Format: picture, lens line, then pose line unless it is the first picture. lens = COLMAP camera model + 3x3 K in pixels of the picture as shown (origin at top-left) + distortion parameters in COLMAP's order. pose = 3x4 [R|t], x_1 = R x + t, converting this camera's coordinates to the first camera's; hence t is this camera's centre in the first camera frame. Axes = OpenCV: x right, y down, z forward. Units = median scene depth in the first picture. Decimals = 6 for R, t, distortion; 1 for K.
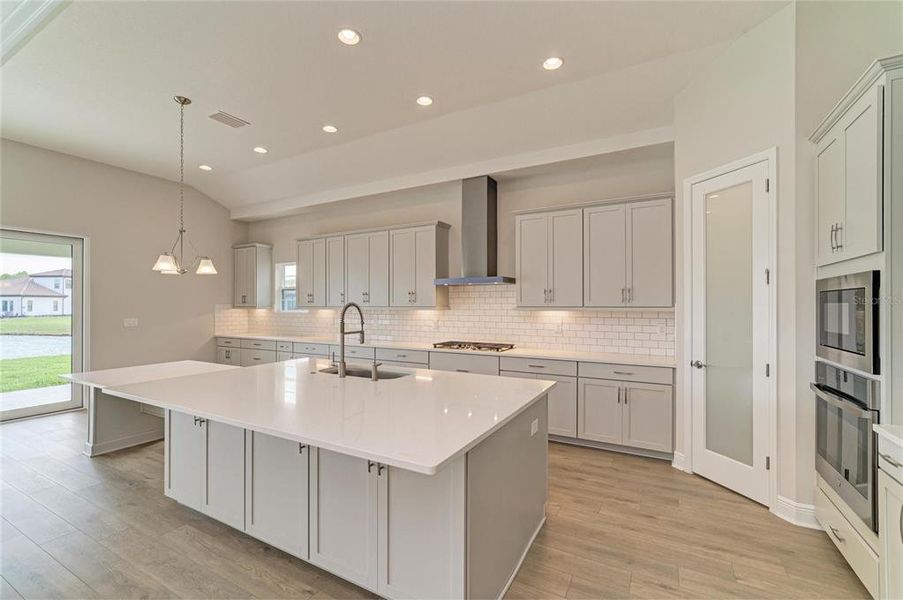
lens RADIAL K [[356.1, 0, 431.4], [0, 356.1, 302.7], [0, 0, 1]] dist [0.000899, 0.000089]
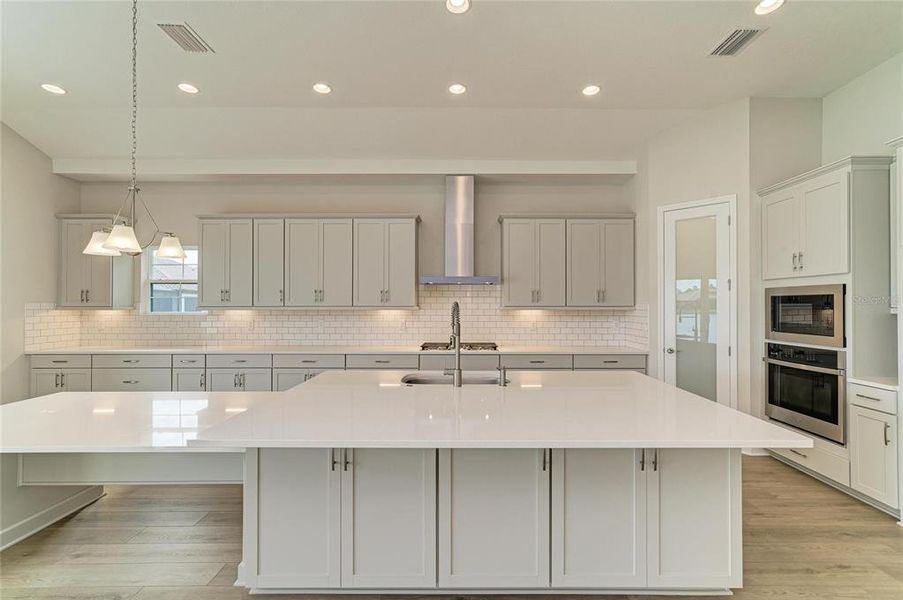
lens RADIAL K [[368.6, 0, 446.0], [0, 368.6, 303.1], [0, 0, 1]] dist [-0.001646, -0.000128]
pose [[0.888968, 0.002673, 0.457962, -0.344135], [-0.003926, 0.999991, 0.001783, 0.000447], [-0.457953, -0.003383, 0.888970, 0.102937]]
